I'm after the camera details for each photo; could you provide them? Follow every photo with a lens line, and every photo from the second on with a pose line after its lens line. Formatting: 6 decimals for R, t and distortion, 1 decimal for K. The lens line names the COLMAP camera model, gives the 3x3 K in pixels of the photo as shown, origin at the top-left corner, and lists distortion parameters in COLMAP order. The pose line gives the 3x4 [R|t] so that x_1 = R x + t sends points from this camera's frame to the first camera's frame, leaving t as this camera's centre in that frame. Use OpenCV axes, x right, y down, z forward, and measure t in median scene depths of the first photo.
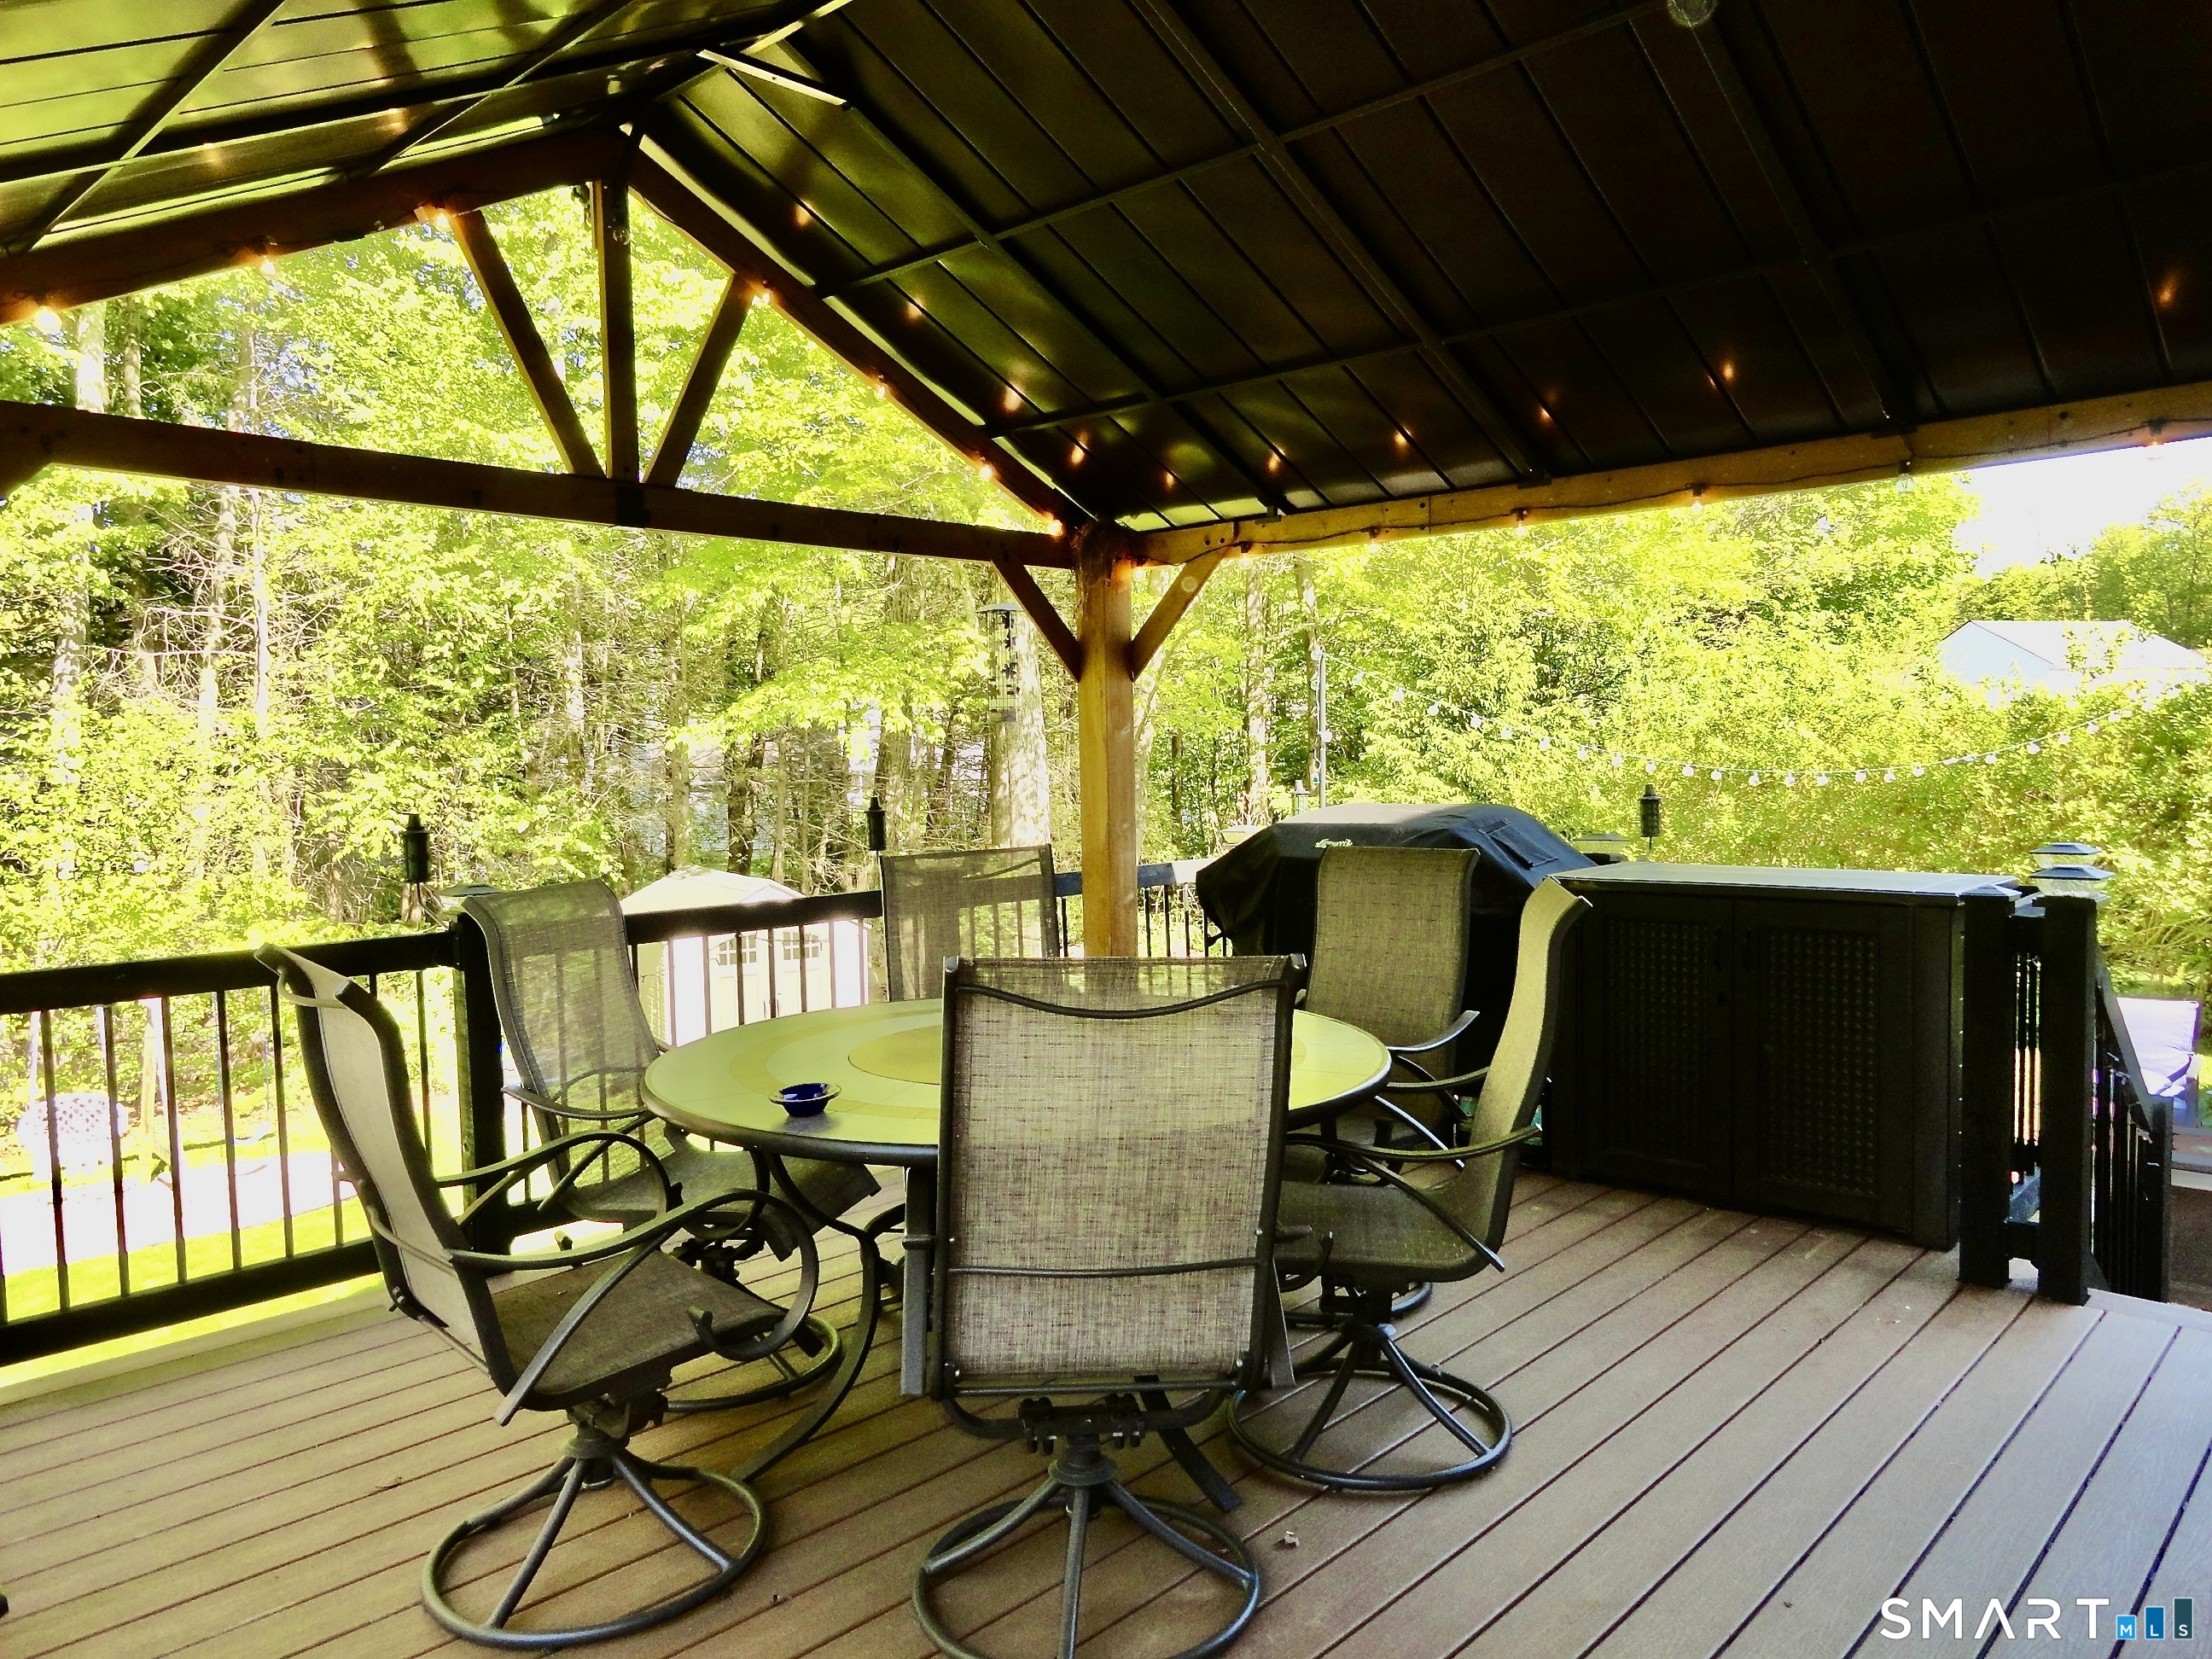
lens RADIAL K [[1535.7, 0, 1156.5], [0, 1535.7, 855.2], [0, 0, 1]] dist [-0.036738, 0.023014]
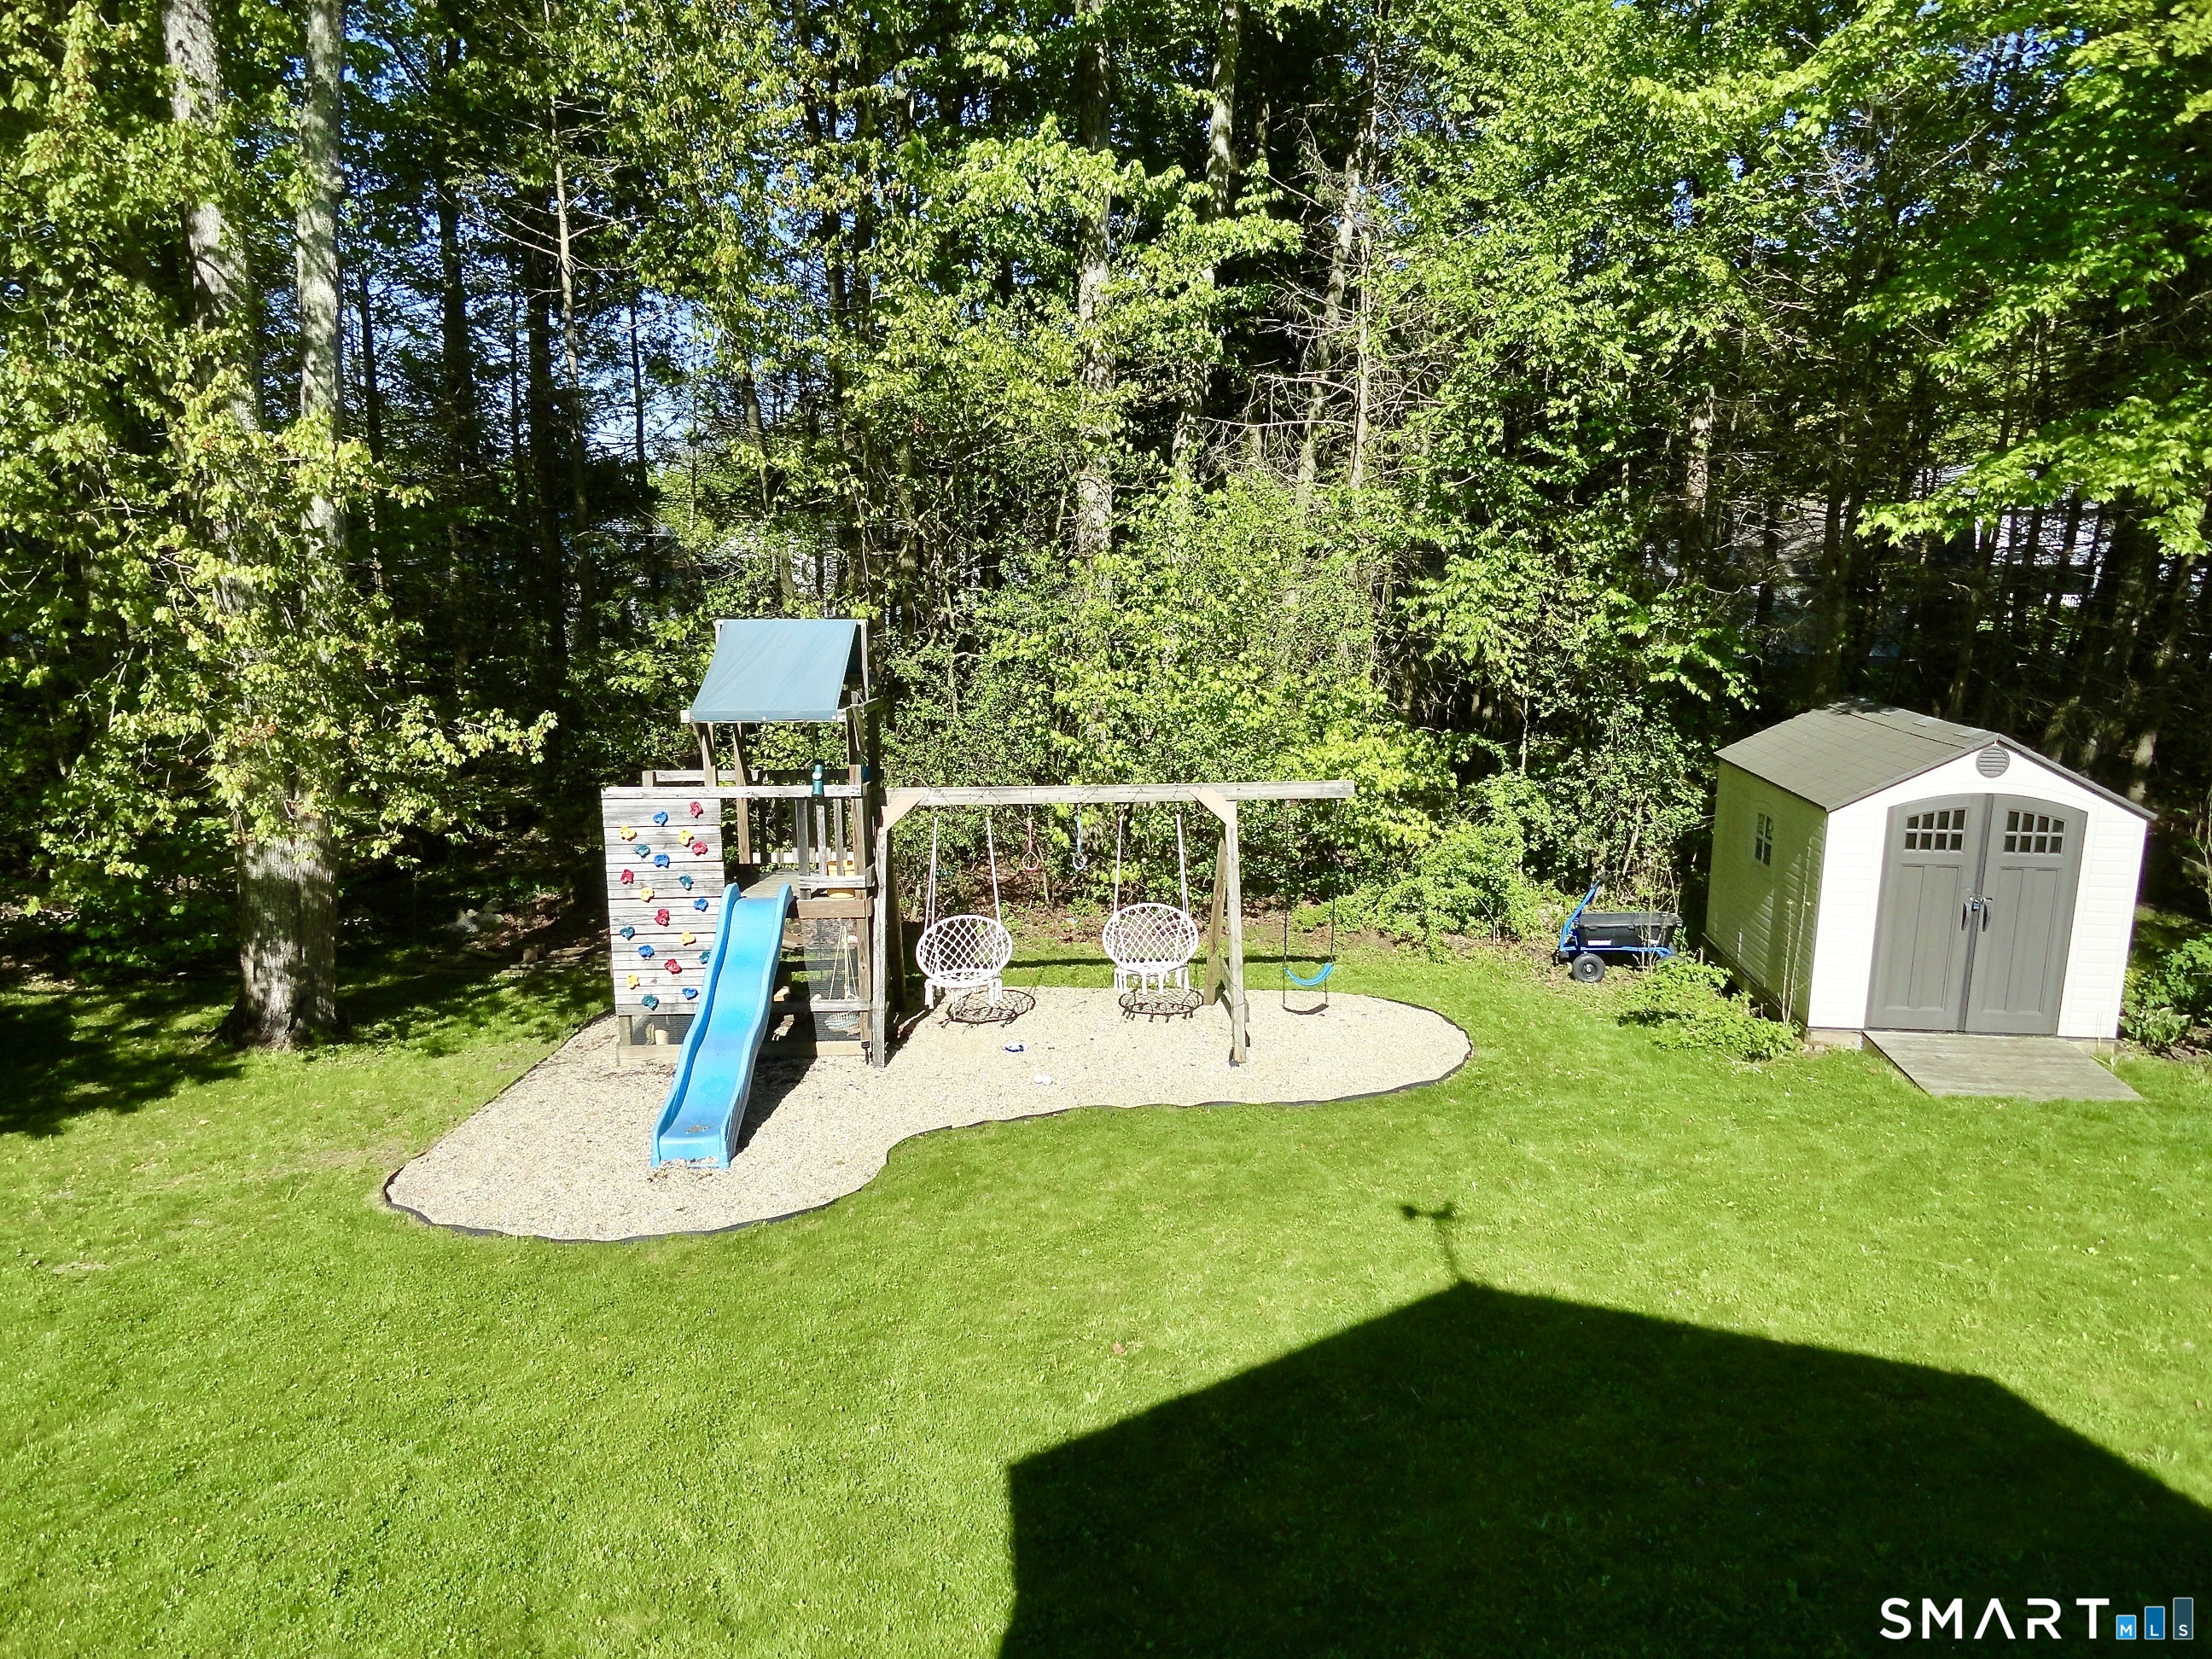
lens RADIAL K [[1563.8, 0, 1105.2], [0, 1563.8, 856.1], [0, 0, 1]] dist [-0.038658, 0.000644]
pose [[0.778845, 0.137049, -0.612061, -0.114975], [-0.052306, 0.986629, 0.154361, -0.013654], [0.625032, -0.088209, 0.775599, 0.179367]]
